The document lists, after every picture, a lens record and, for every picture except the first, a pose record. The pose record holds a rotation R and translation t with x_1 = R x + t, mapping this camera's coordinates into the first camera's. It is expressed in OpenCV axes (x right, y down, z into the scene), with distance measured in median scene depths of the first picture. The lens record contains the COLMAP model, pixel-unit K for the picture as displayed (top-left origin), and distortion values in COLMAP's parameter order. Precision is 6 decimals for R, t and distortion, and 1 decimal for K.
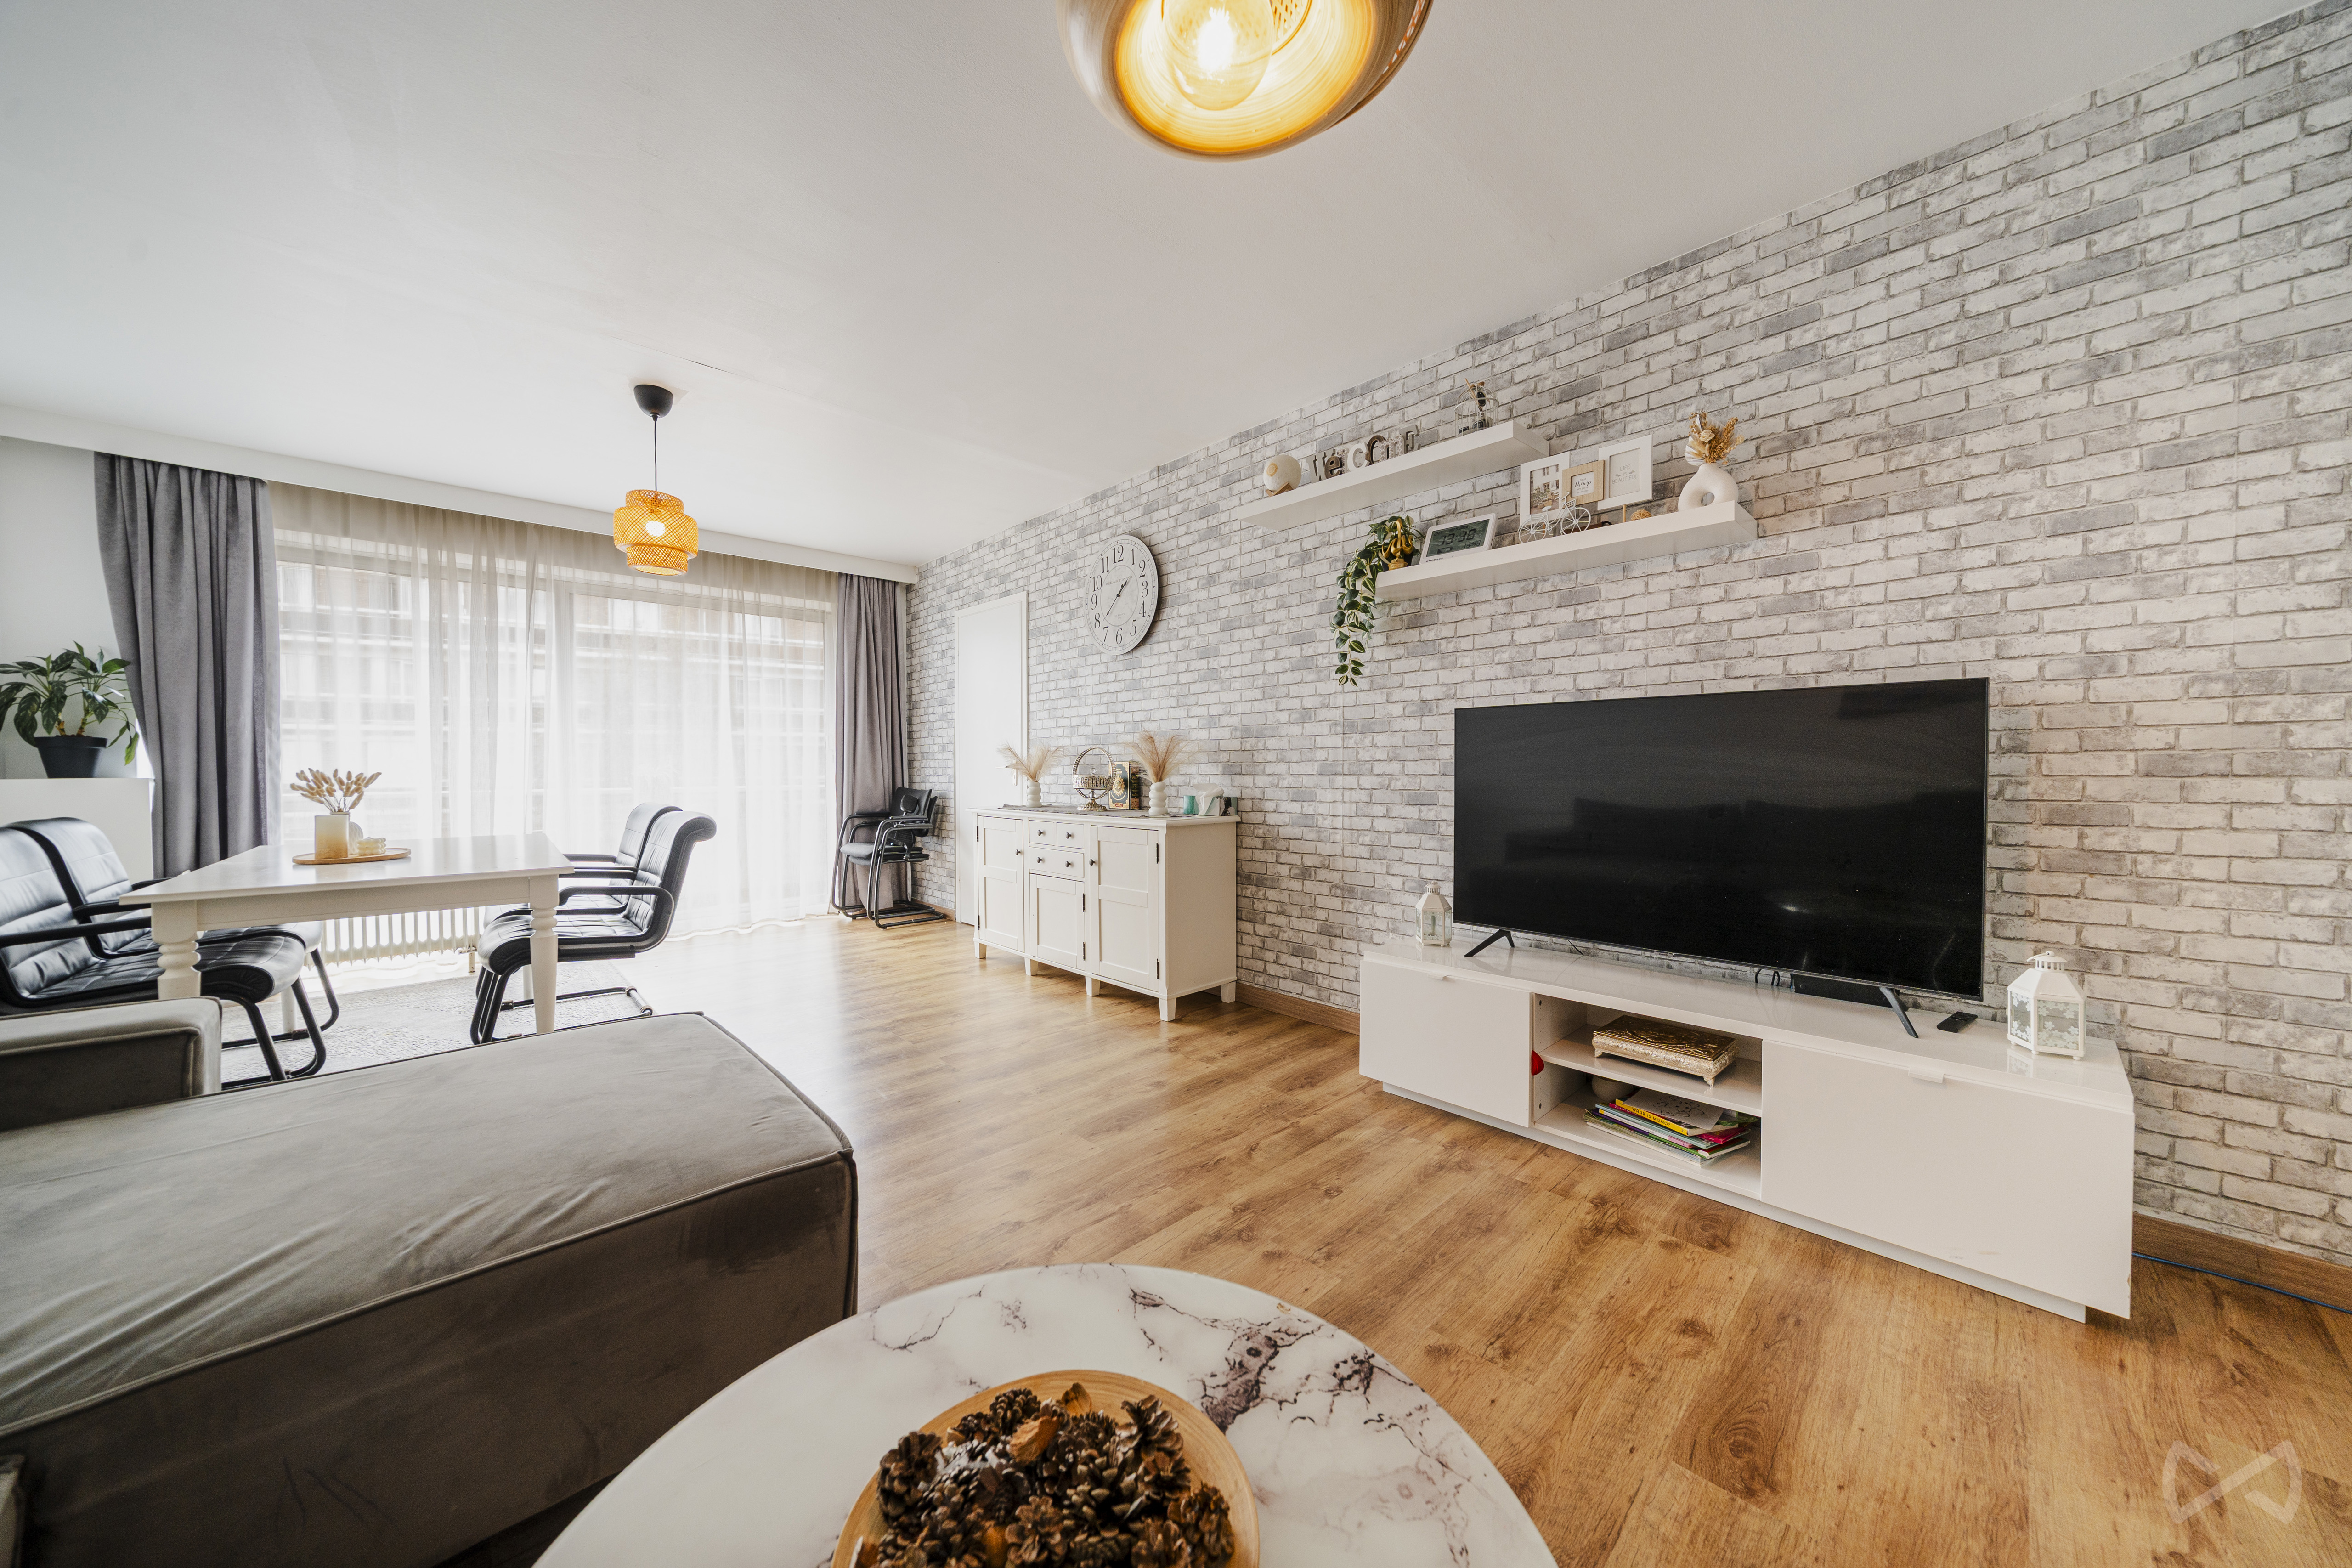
lens RADIAL K [[797.5, 0, 1172.8], [0, 797.5, 784.8], [0, 0, 1]] dist [-0.006552, 0.000020]
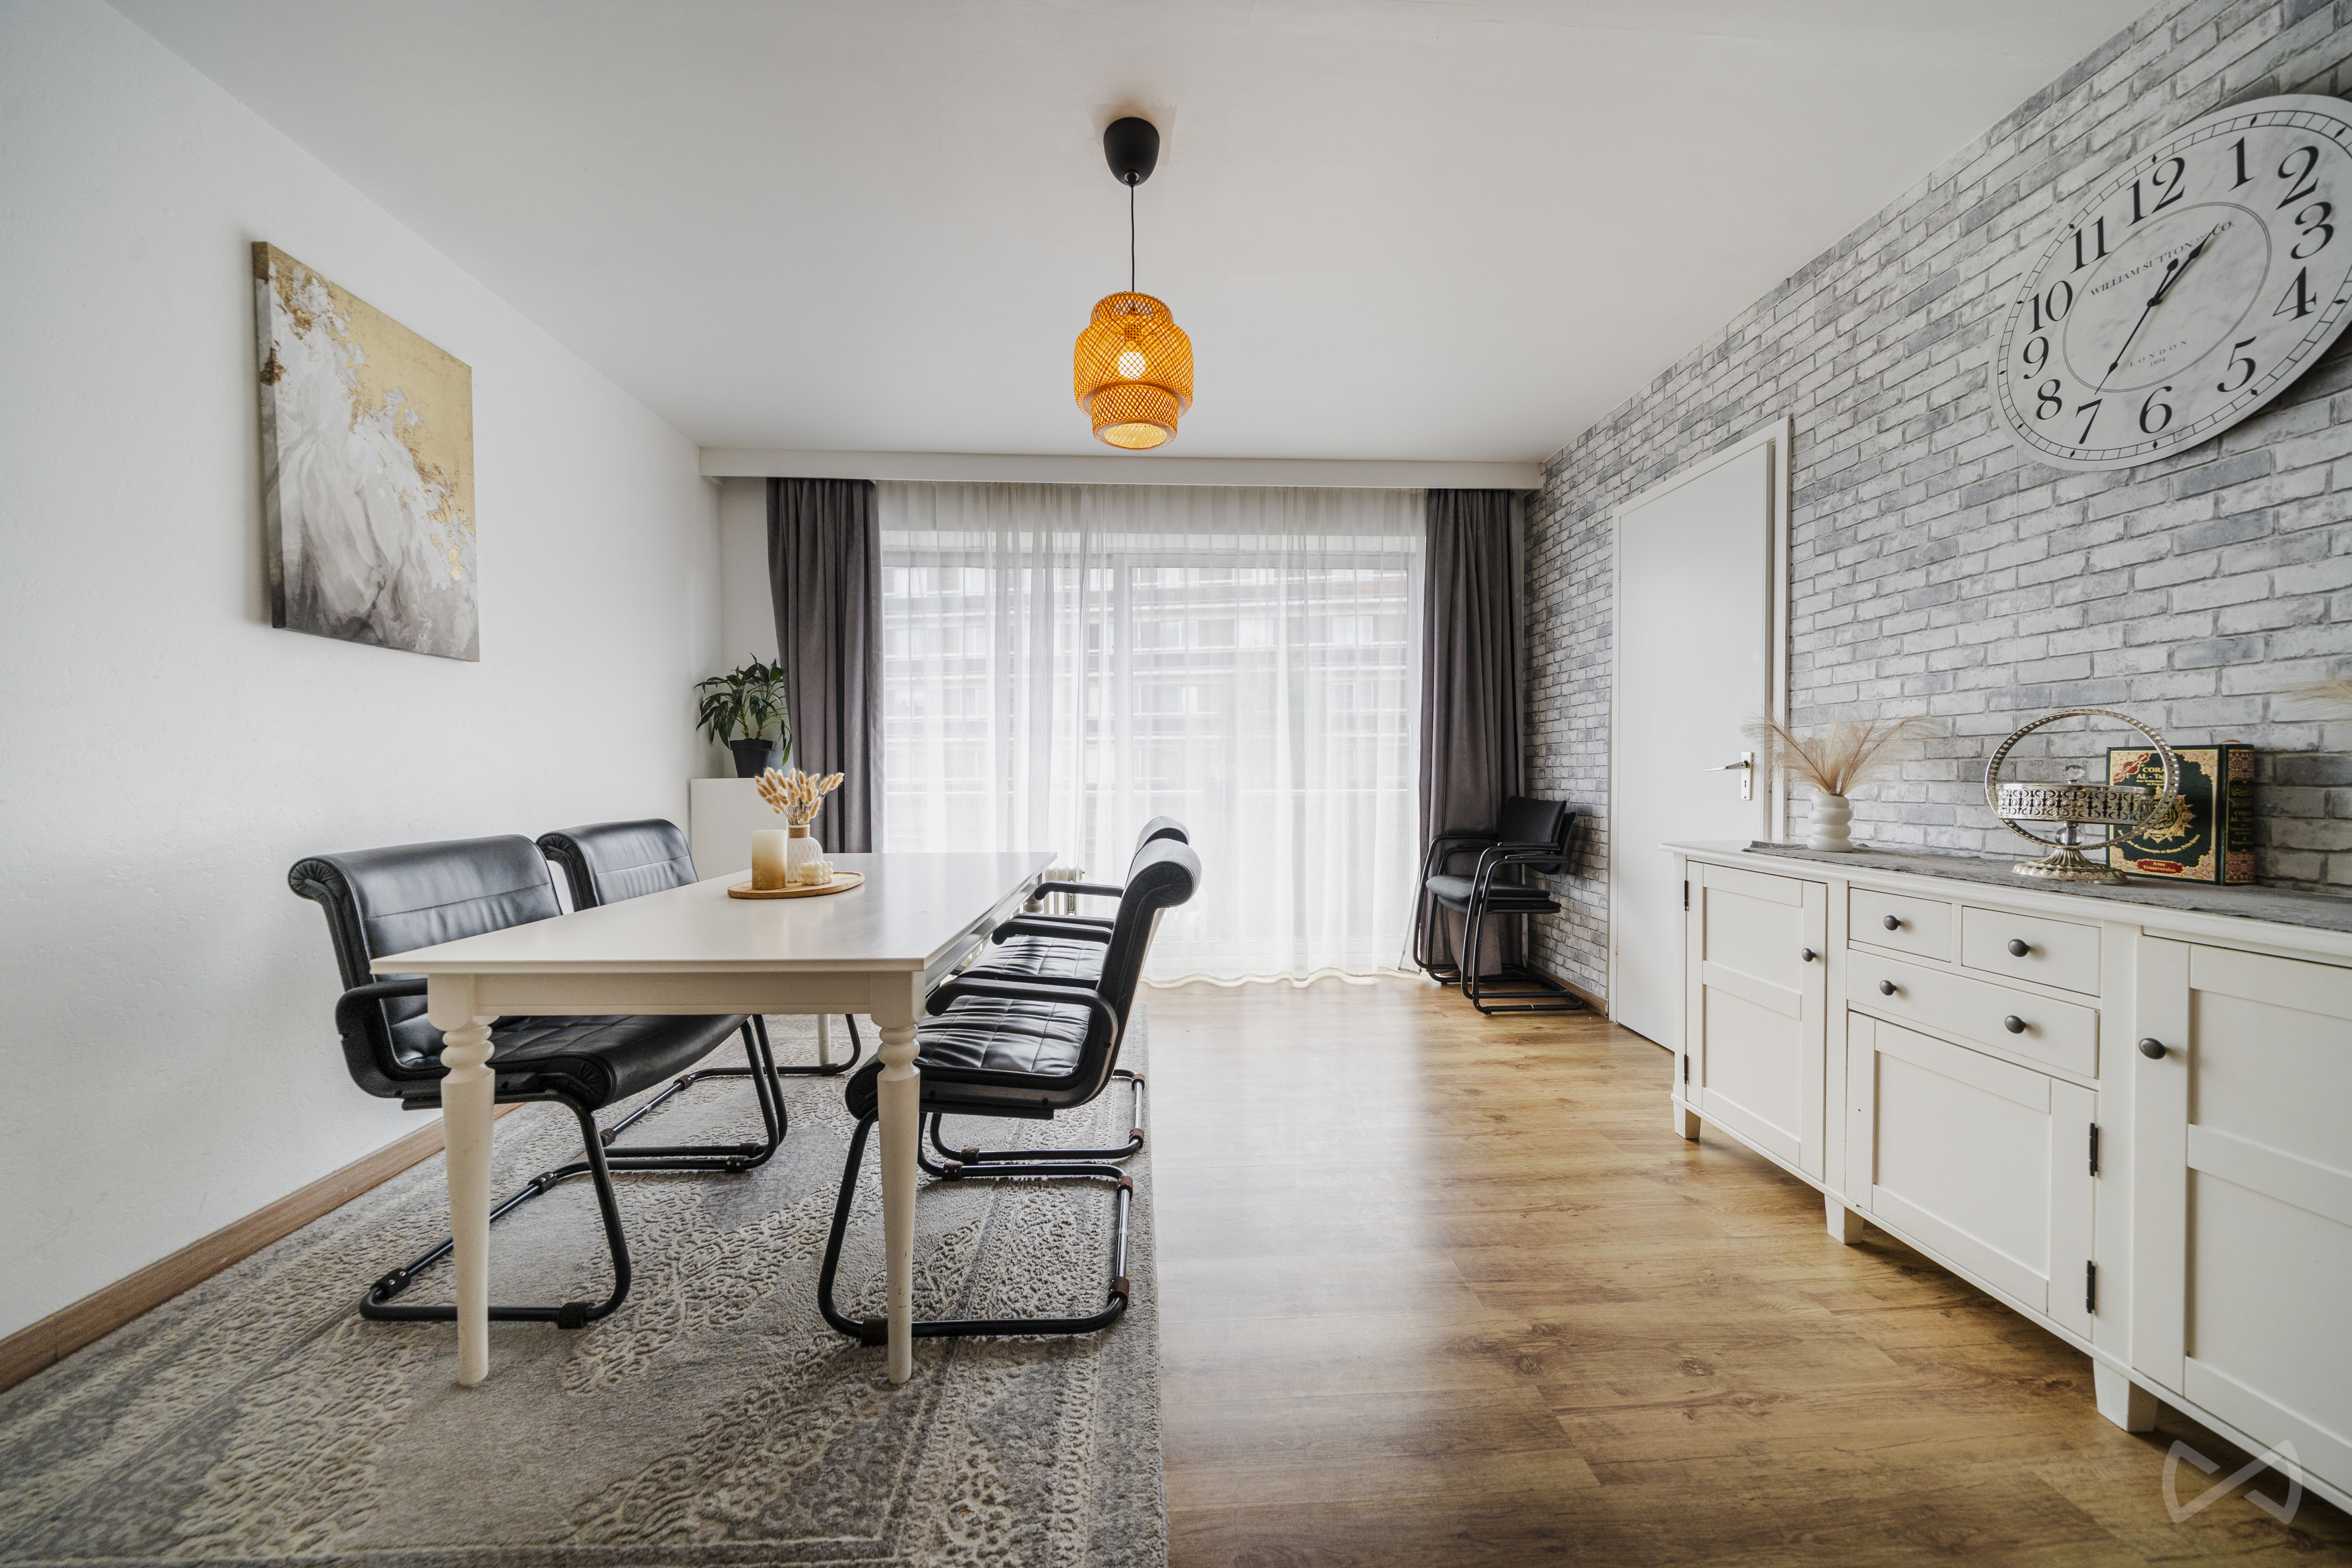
lens RADIAL K [[797.5, 0, 1174.1], [0, 797.5, 780.9], [0, 0, 1]] dist [-0.006552, 0.000020]
pose [[0.763999, 0.010120, -0.645138, -0.207722], [-0.012664, 0.999920, 0.000688, -0.010257], [0.645093, 0.007644, 0.764066, 0.493634]]
